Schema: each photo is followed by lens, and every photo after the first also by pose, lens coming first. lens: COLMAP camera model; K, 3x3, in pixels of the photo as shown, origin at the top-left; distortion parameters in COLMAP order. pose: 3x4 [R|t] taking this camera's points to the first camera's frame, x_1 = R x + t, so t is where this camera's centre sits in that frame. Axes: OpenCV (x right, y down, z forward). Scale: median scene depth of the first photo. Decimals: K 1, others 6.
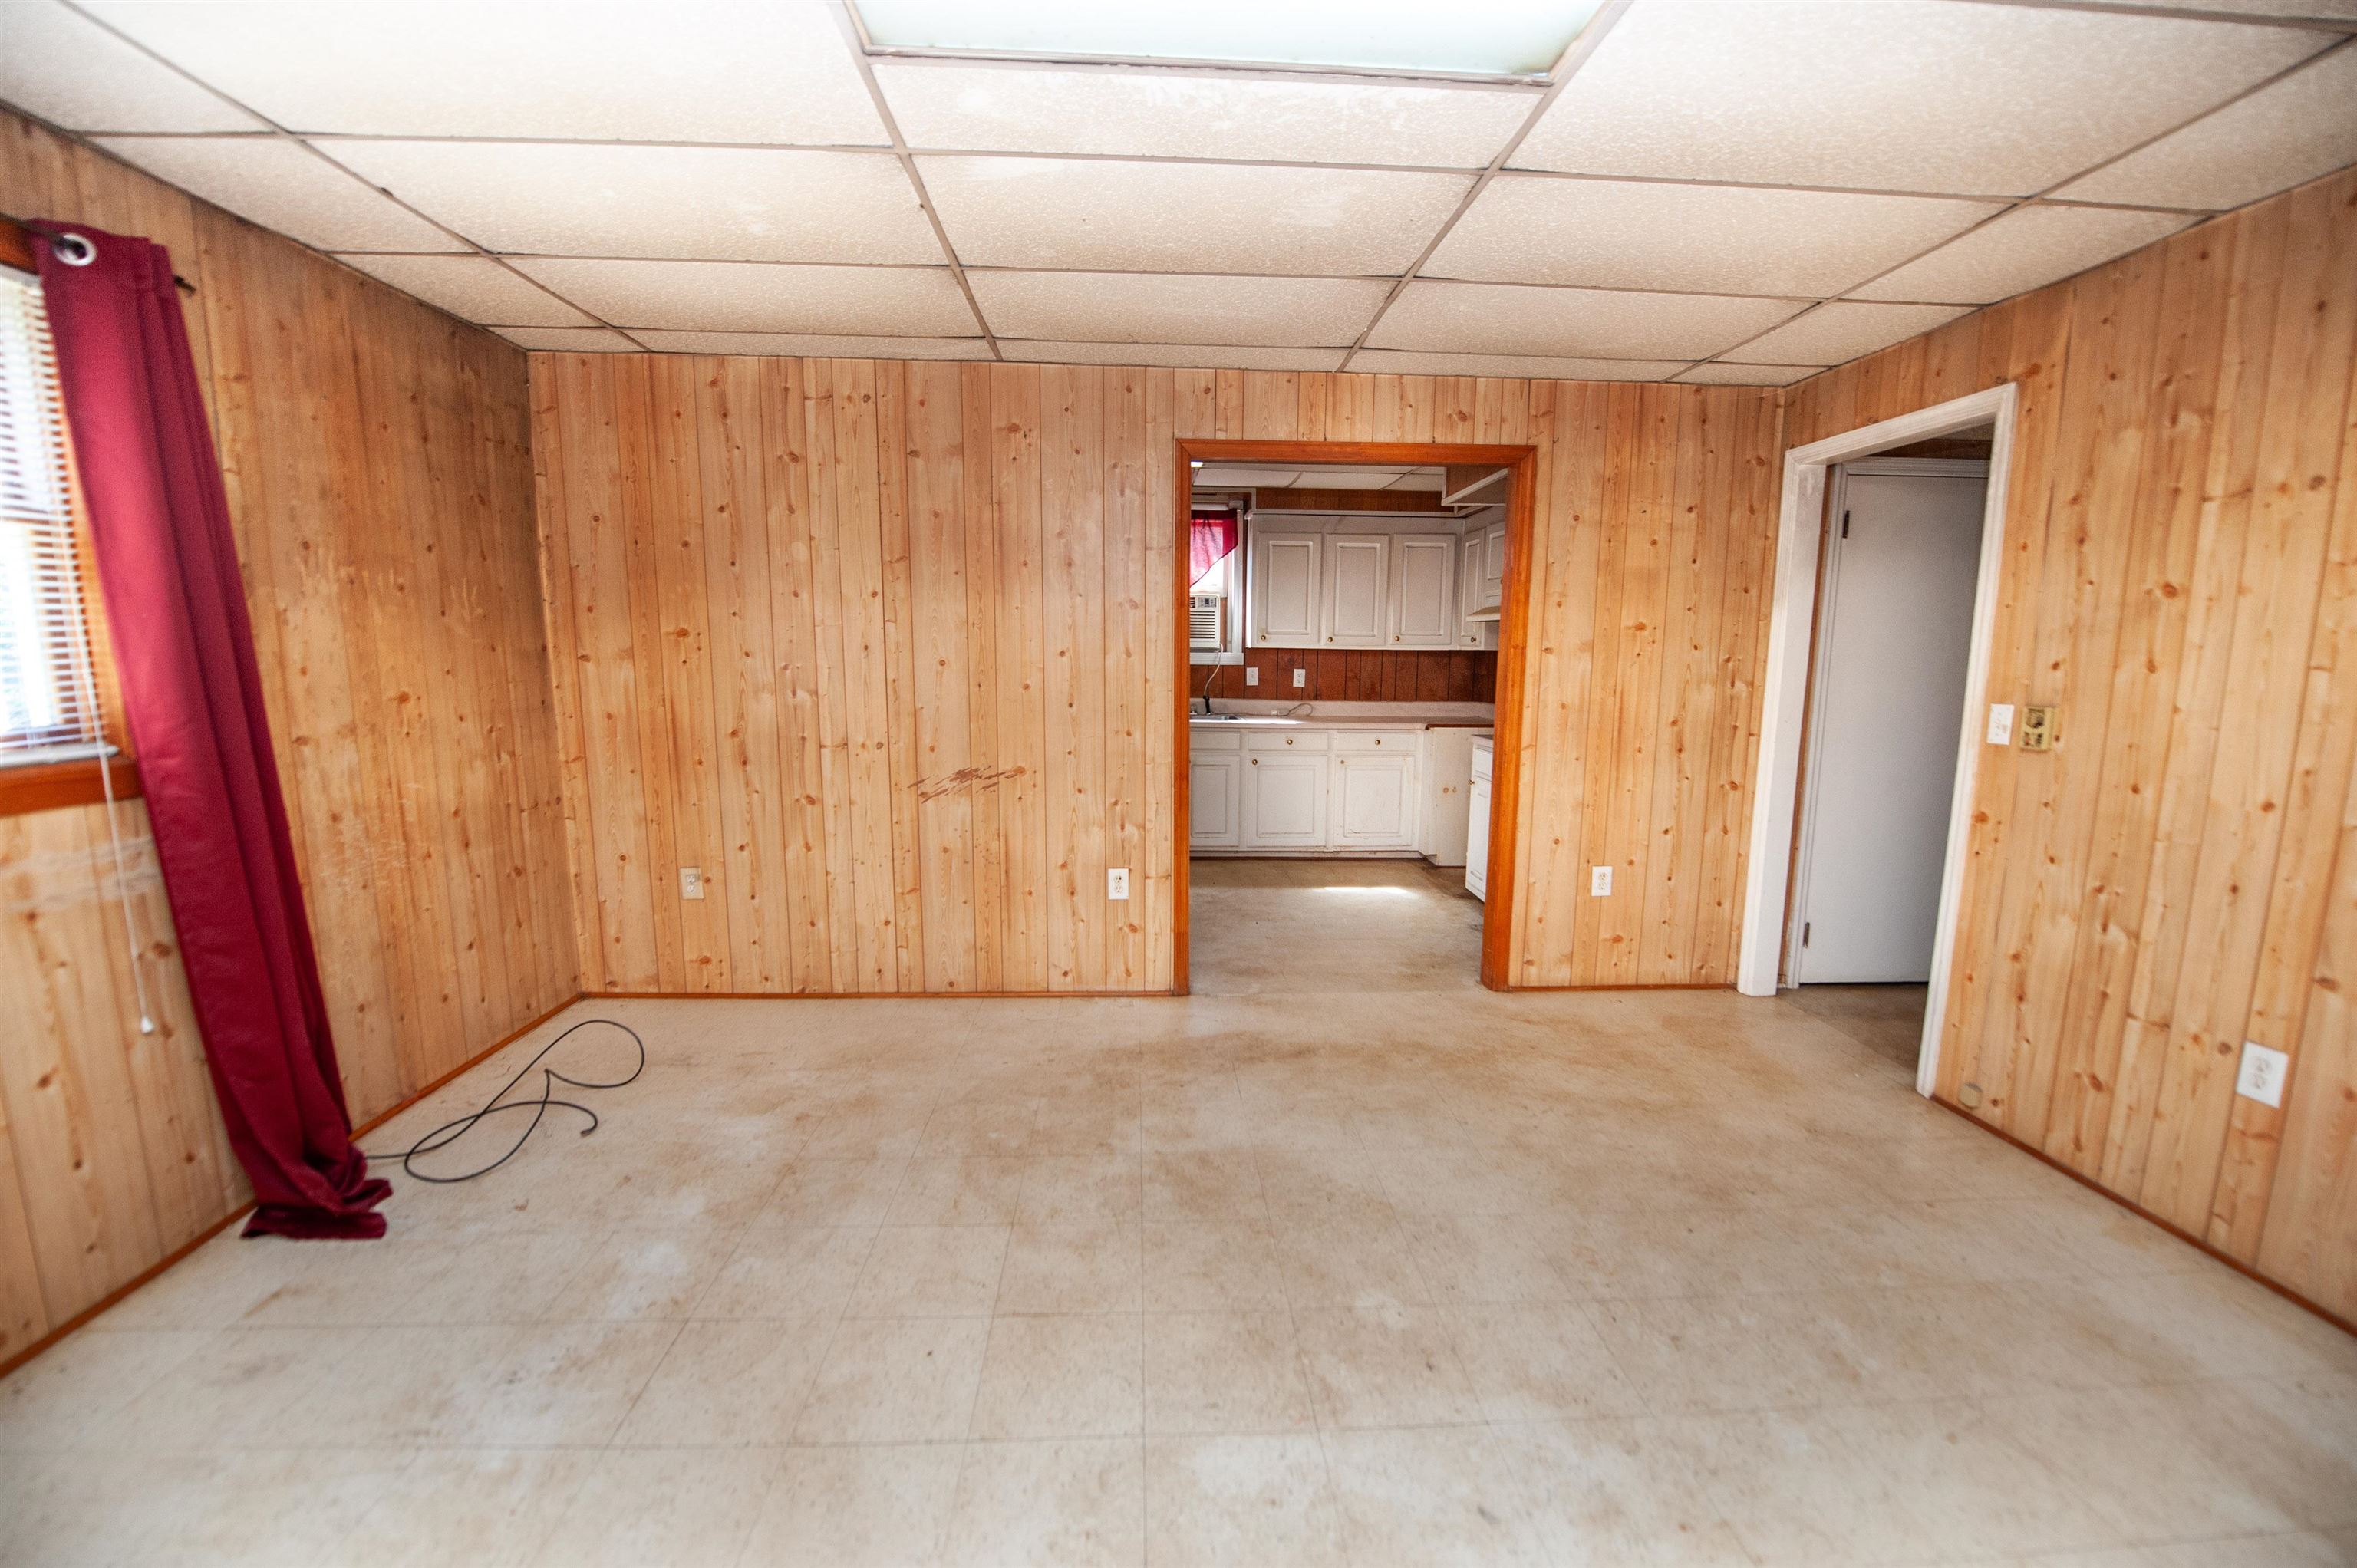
lens RADIAL K [[942.5, 0, 1185.0], [0, 942.5, 792.2], [0, 0, 1]] dist [-0.011047, -0.004914]
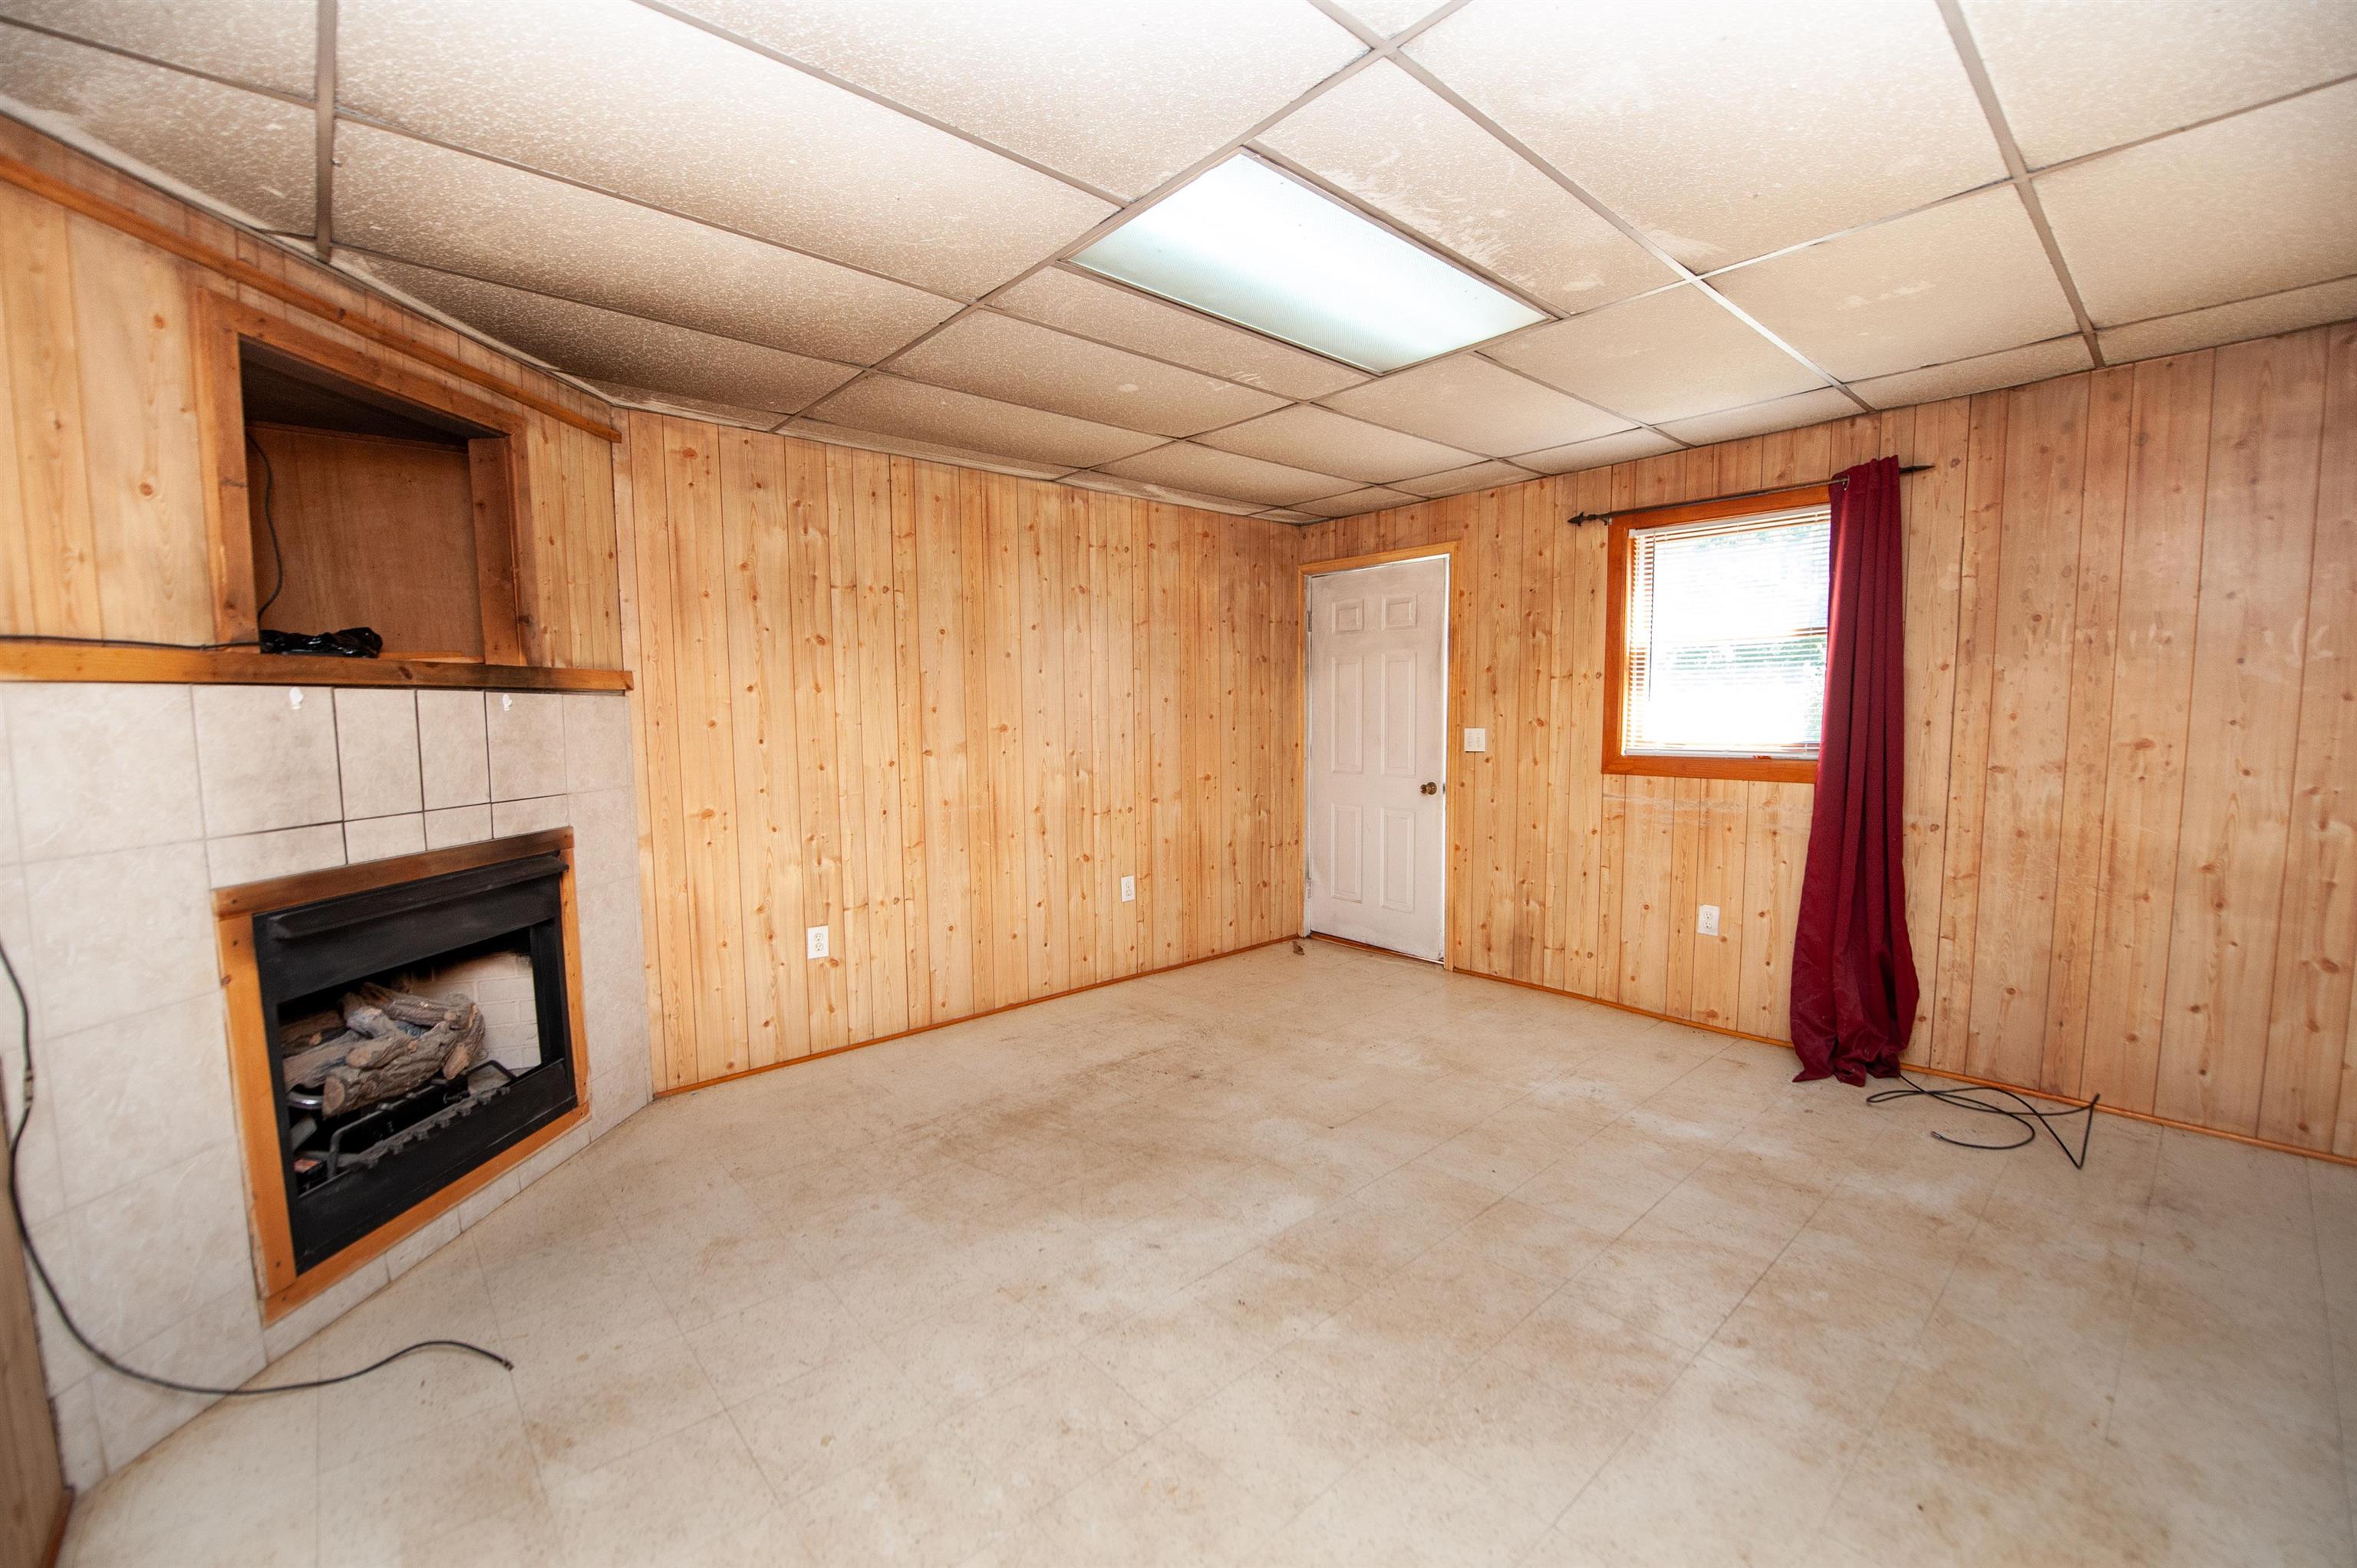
lens RADIAL K [[957.5, 0, 1188.9], [0, 957.5, 793.4], [0, 0, 1]] dist [-0.018289, -0.002474]
pose [[-0.775498, 0.059523, -0.628538, 0.691998], [-0.086972, 0.975983, 0.199733, -0.169003], [0.625331, 0.209558, -0.751696, 1.159330]]
